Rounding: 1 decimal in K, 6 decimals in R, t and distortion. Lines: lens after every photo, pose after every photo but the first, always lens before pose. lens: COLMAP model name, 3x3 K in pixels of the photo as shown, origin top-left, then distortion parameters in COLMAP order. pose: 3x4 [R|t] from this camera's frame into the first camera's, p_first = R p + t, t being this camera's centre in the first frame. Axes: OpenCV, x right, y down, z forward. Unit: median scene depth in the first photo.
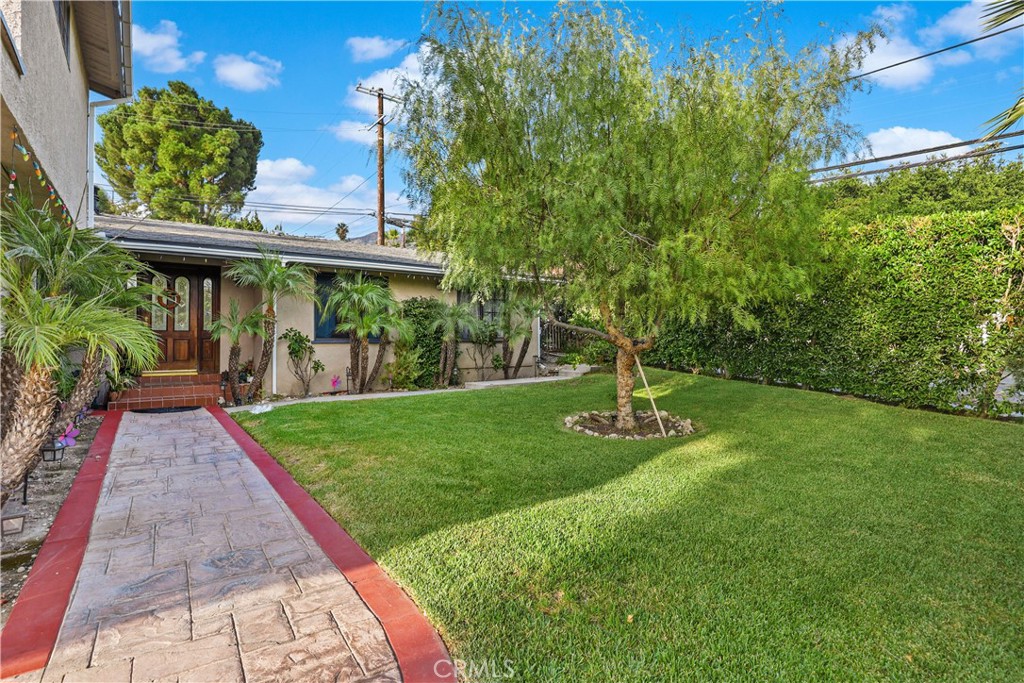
lens RADIAL K [[505.6, 0, 506.8], [0, 505.6, 337.1], [0, 0, 1]] dist [-0.001375, 0.000265]
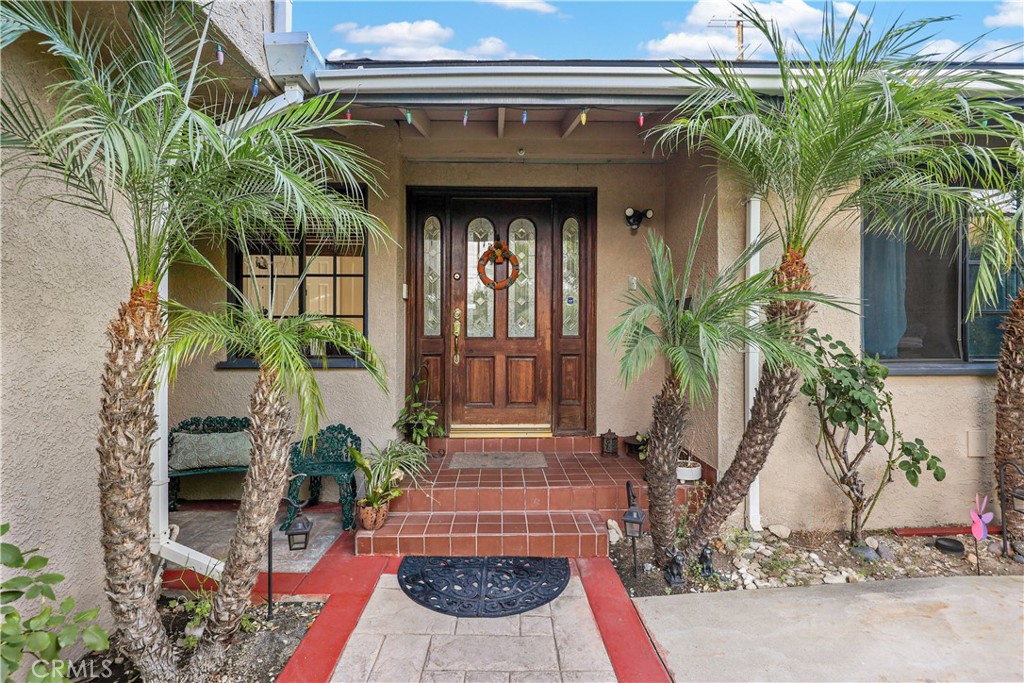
lens RADIAL K [[495.2, 0, 510.6], [0, 495.2, 339.4], [0, 0, 1]] dist [-0.000339, -0.000012]
pose [[0.828219, 0.000361, -0.560404, -0.402214], [0.002320, 0.999989, 0.004074, -0.012811], [0.560400, -0.004674, 0.828209, 0.626094]]
